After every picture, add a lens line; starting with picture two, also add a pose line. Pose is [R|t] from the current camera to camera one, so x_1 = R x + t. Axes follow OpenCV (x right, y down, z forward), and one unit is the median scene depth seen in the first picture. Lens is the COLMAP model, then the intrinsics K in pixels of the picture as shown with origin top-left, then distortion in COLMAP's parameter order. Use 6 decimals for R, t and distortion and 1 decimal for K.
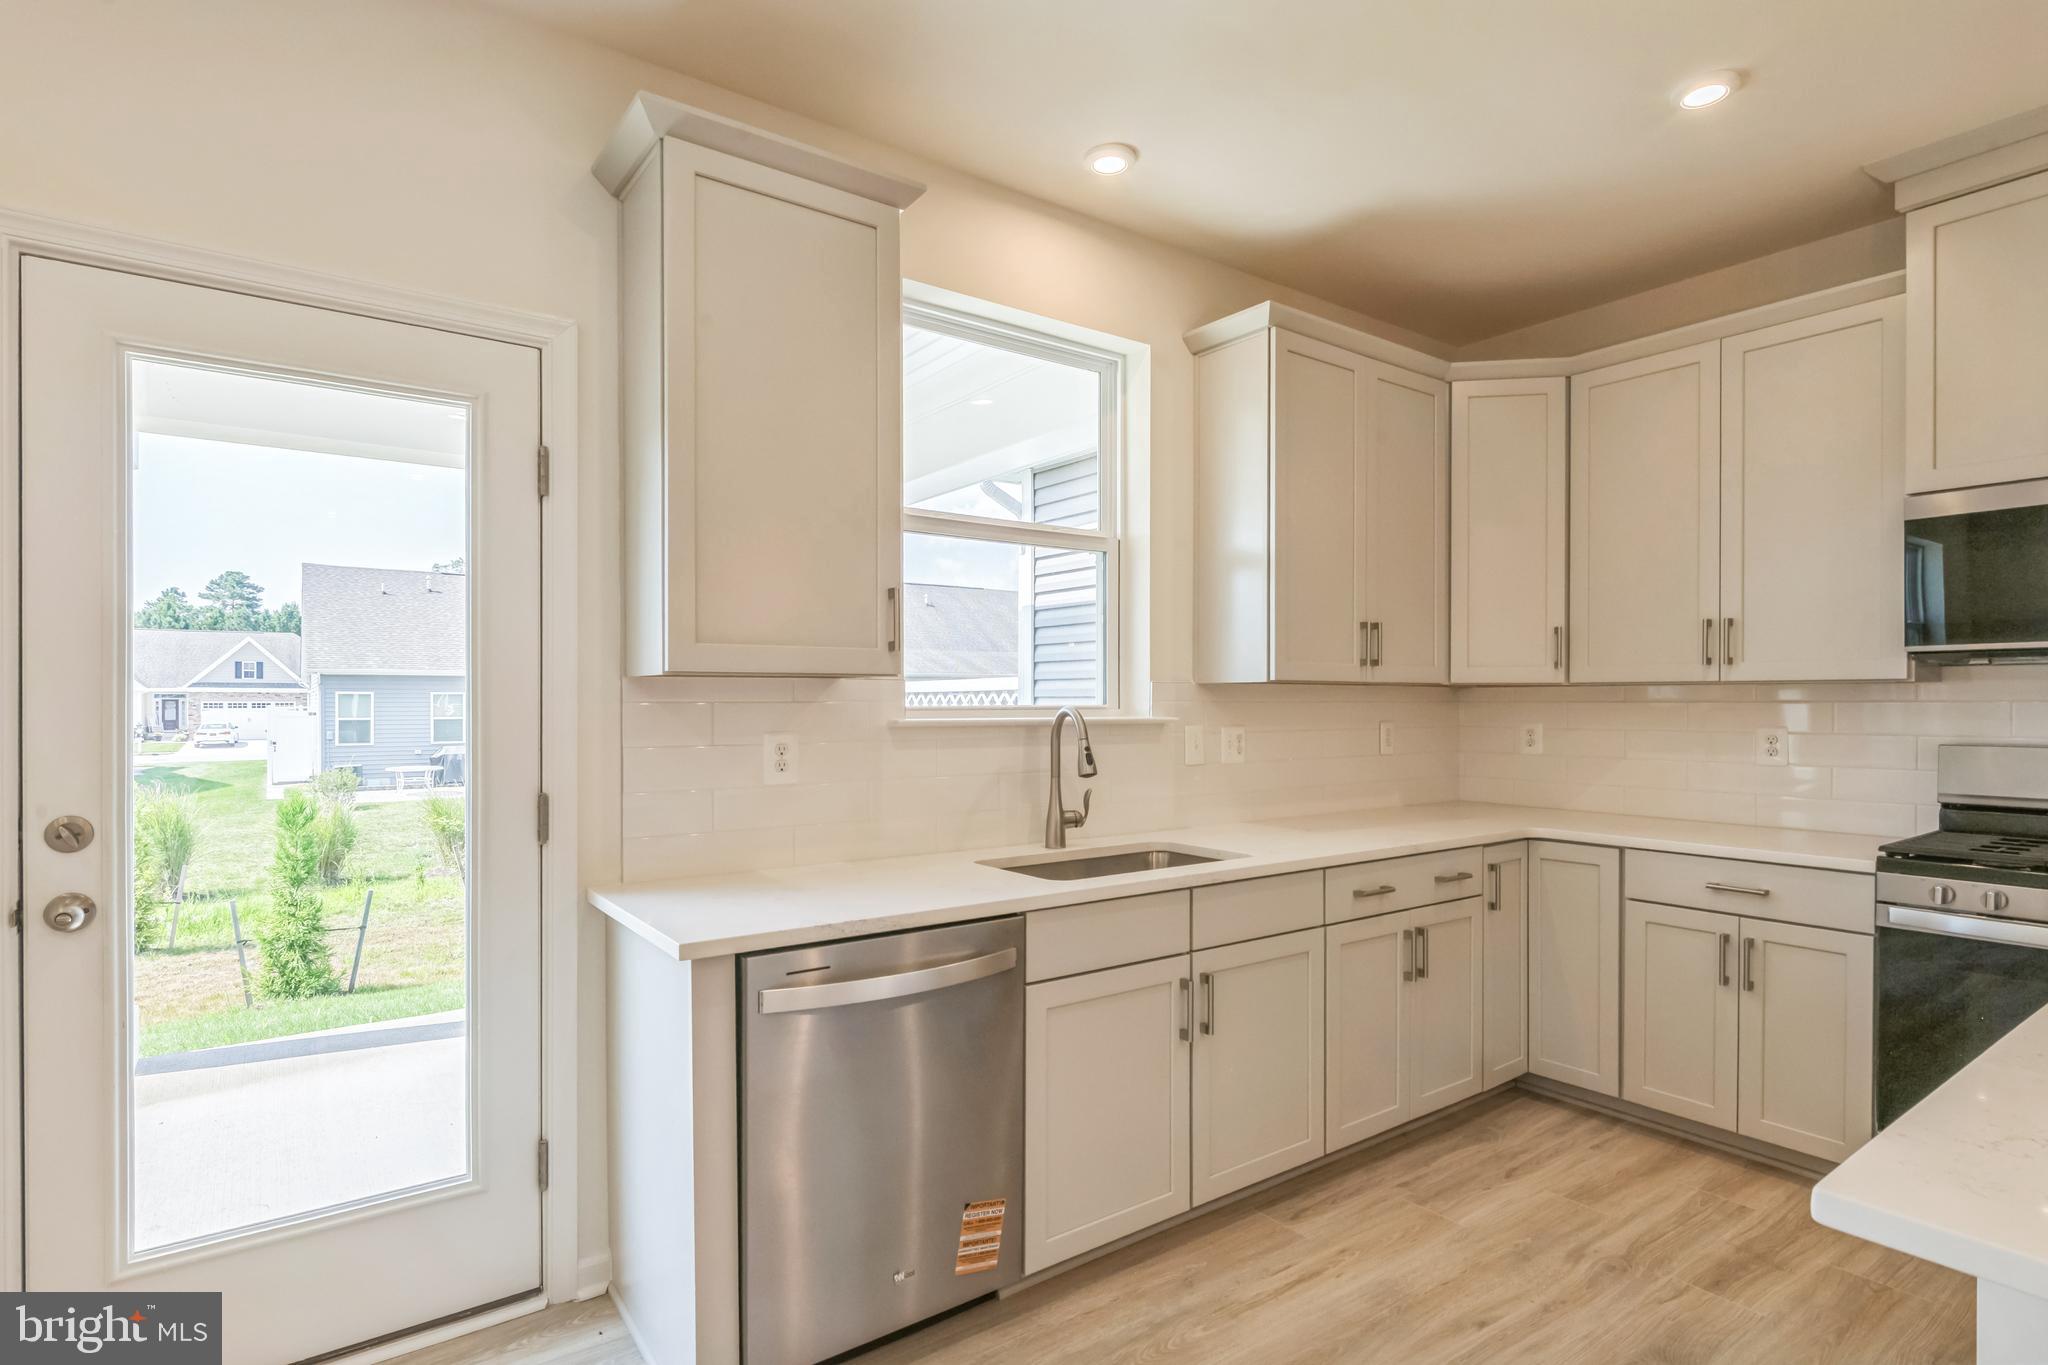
lens RADIAL K [[992.4, 0, 1015.4], [0, 992.4, 707.6], [0, 0, 1]] dist [-0.000870, -0.000470]
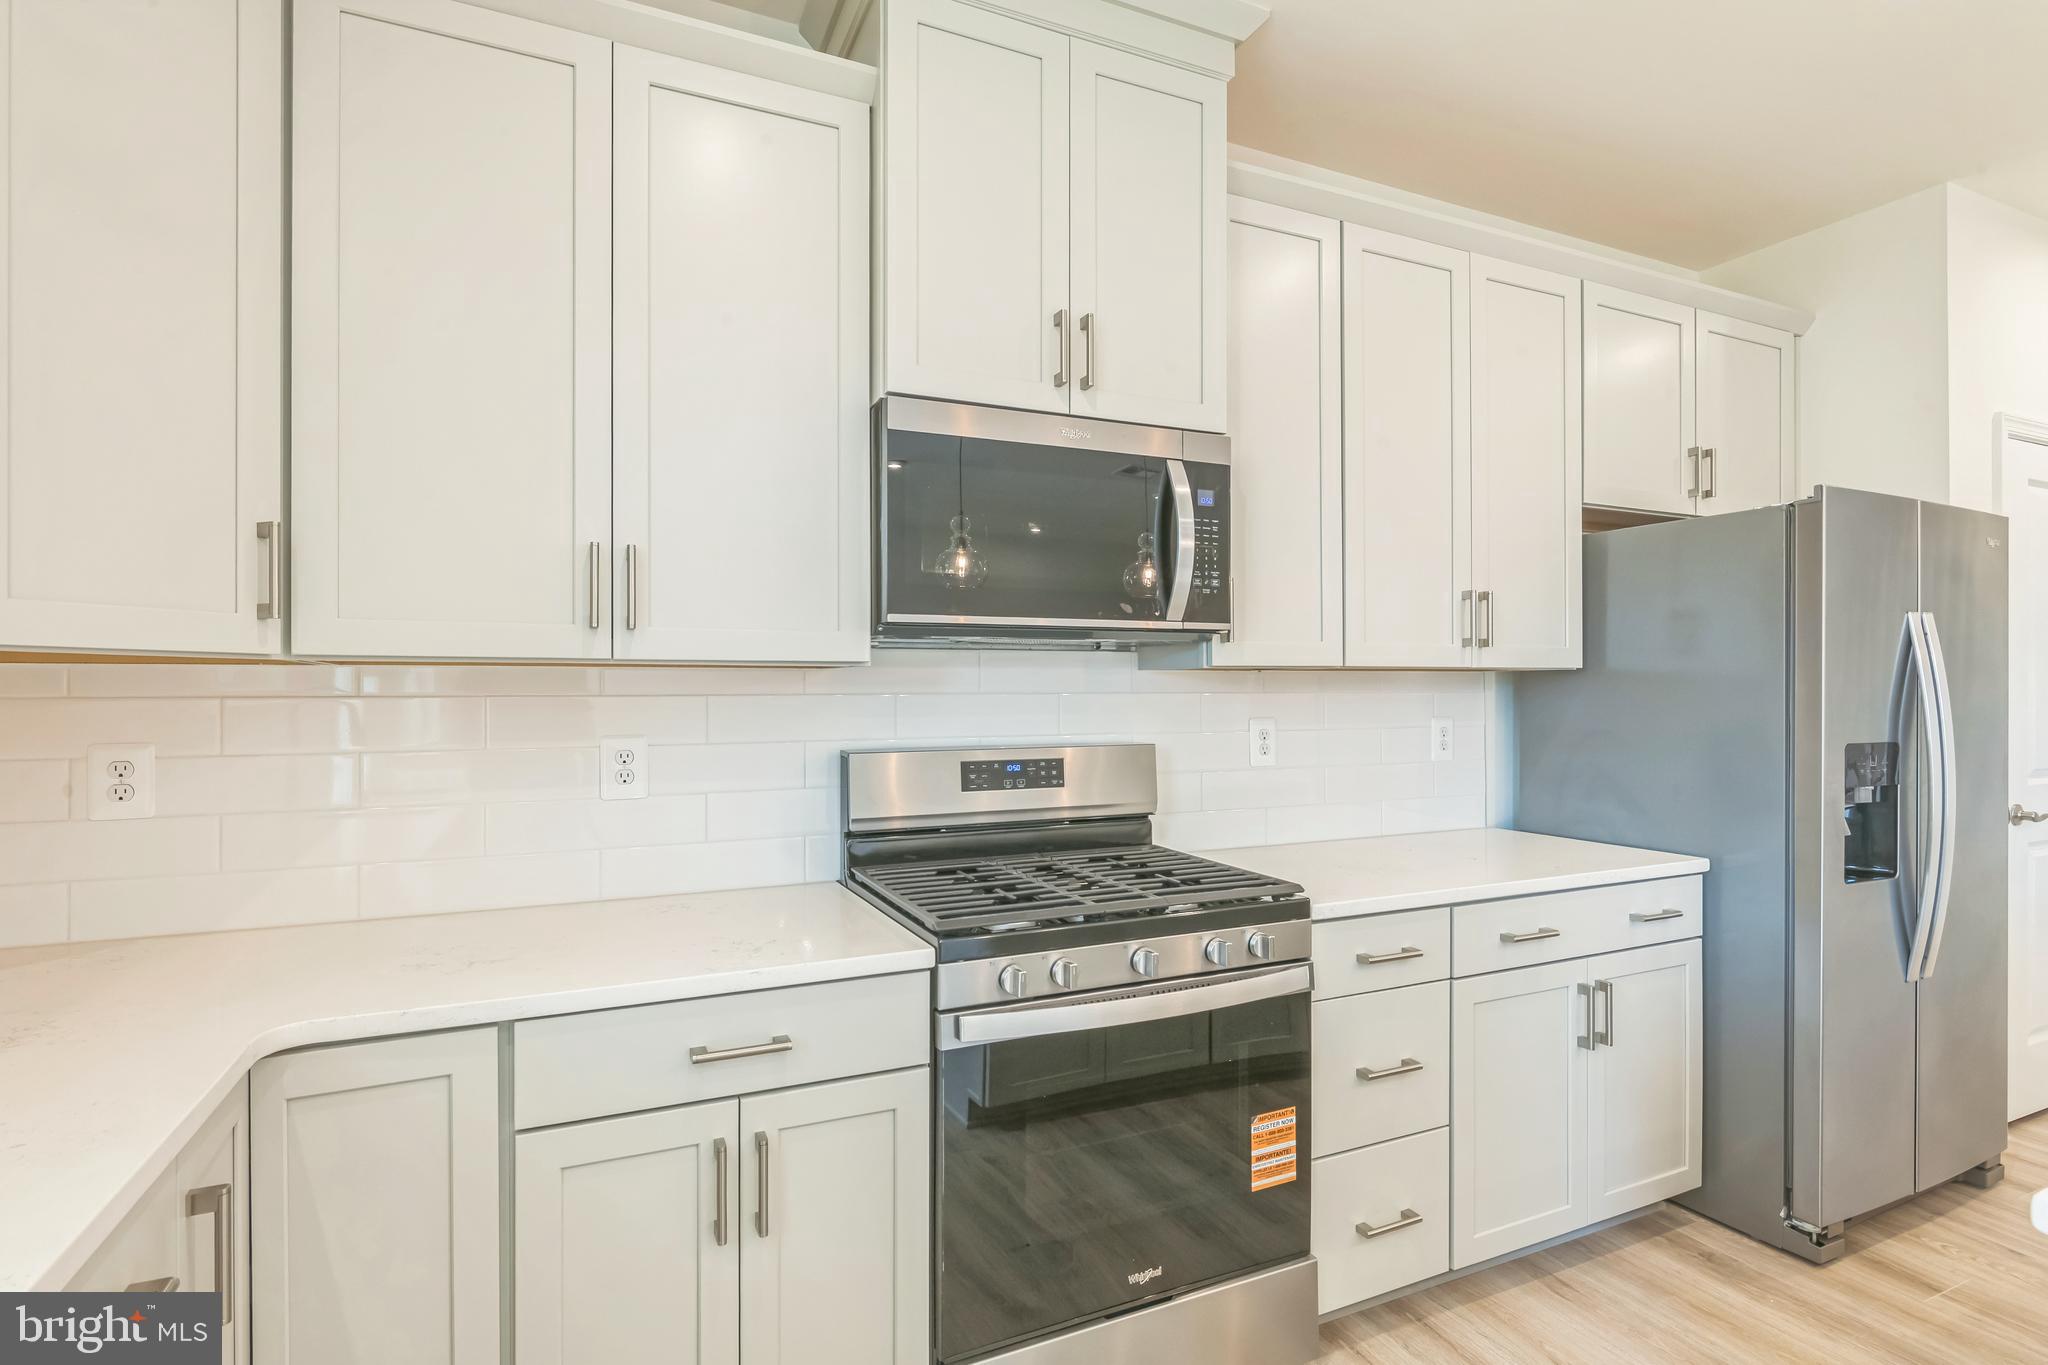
lens RADIAL K [[997.5, 0, 1011.5], [0, 997.5, 685.5], [0, 0, 1]] dist [0.003299, 0.000794]
pose [[0.179347, 0.004298, 0.983776, 0.219038], [0.005049, 0.999973, -0.005290, -0.008662], [-0.983773, 0.005916, 0.179321, 0.736292]]
